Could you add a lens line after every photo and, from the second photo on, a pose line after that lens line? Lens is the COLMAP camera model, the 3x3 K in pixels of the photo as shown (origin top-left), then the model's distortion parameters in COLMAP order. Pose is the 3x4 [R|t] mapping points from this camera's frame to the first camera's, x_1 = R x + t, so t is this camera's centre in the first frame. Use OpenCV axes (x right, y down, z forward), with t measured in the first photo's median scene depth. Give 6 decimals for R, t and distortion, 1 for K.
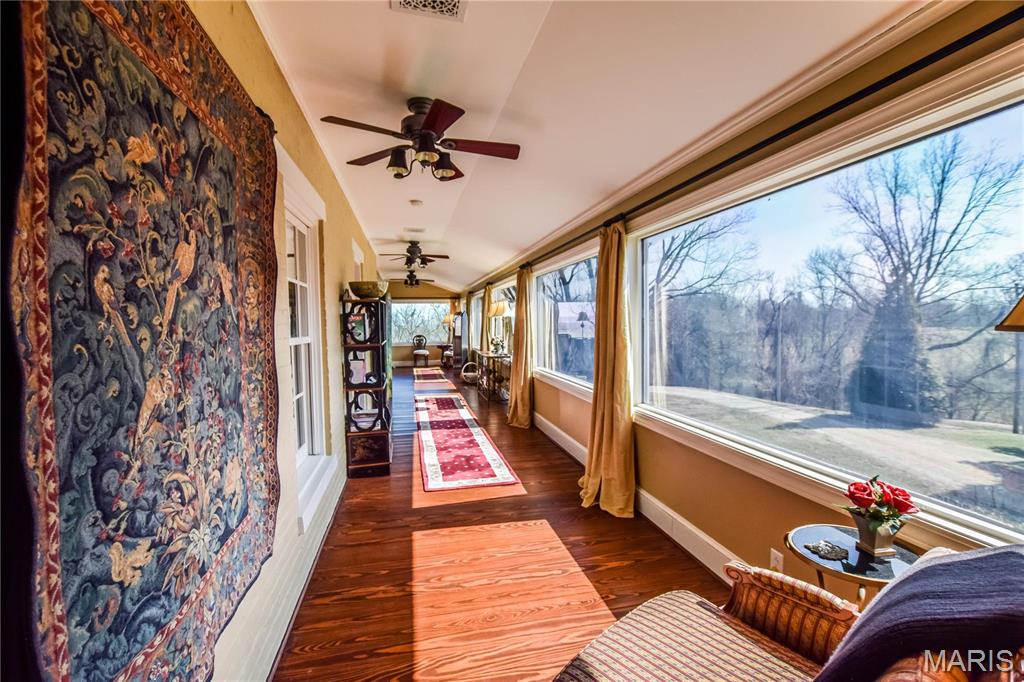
lens RADIAL K [[456.5, 0, 514.3], [0, 456.5, 337.9], [0, 0, 1]] dist [-0.017193, 0.001054]
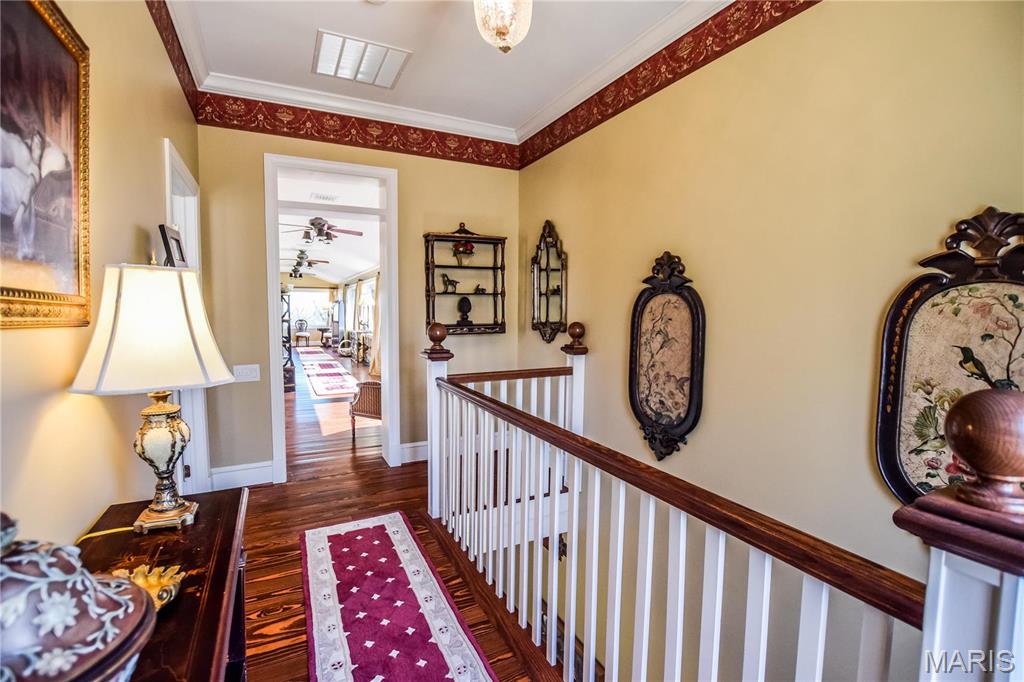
lens RADIAL K [[456.5, 0, 510.1], [0, 456.5, 335.9], [0, 0, 1]] dist [-0.017193, 0.001054]
pose [[0.971023, 0.002127, 0.238975, 0.044102], [-0.006897, 0.999793, 0.019127, 0.014220], [-0.238884, -0.020221, 0.970837, -0.344253]]
